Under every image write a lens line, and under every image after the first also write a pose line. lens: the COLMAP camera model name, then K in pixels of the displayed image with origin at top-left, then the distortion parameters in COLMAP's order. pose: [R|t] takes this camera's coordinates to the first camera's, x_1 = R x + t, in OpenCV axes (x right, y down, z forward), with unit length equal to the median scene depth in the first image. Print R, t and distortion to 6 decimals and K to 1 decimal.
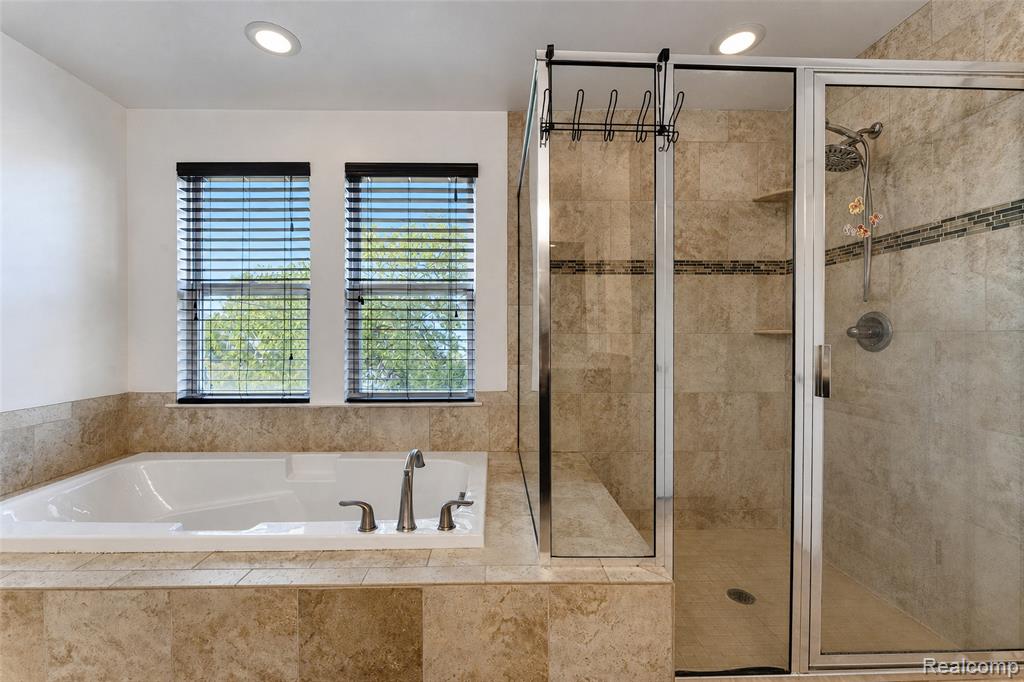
lens RADIAL K [[418.6, 0, 512.0], [0, 418.6, 341.0], [0, 0, 1]] dist [-0.000259, -0.000438]
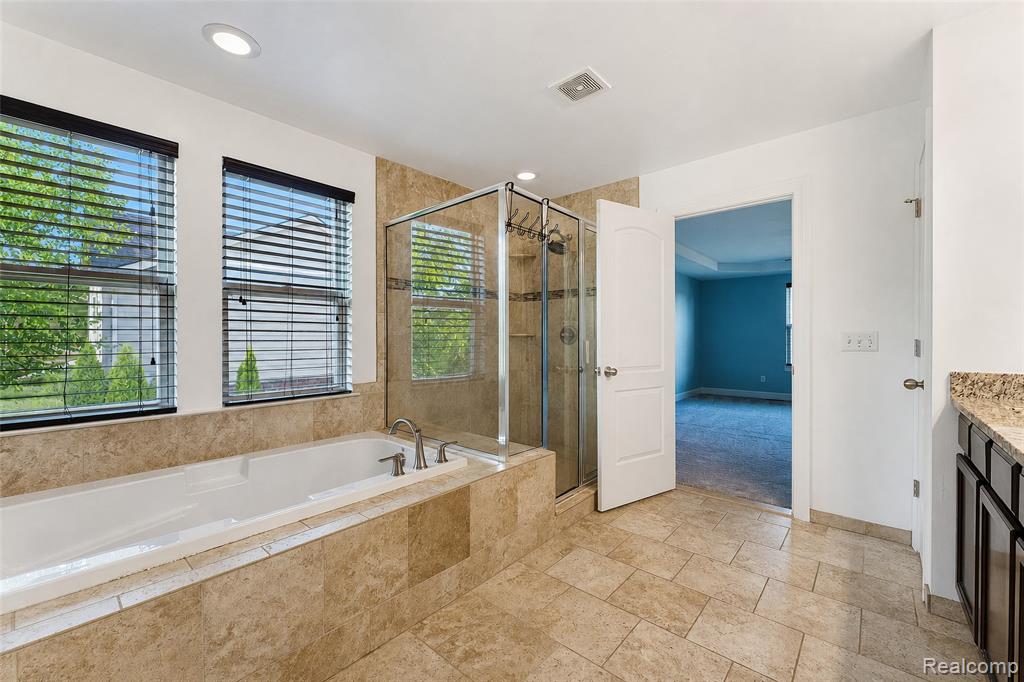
lens RADIAL K [[418.6, 0, 512.0], [0, 418.6, 341.0], [0, 0, 1]] dist [-0.000259, -0.000438]
pose [[0.668097, -0.009658, 0.744011, -0.771152], [0.011429, 0.999931, 0.002718, 0.002241], [-0.743986, 0.006687, 0.668162, -0.149957]]
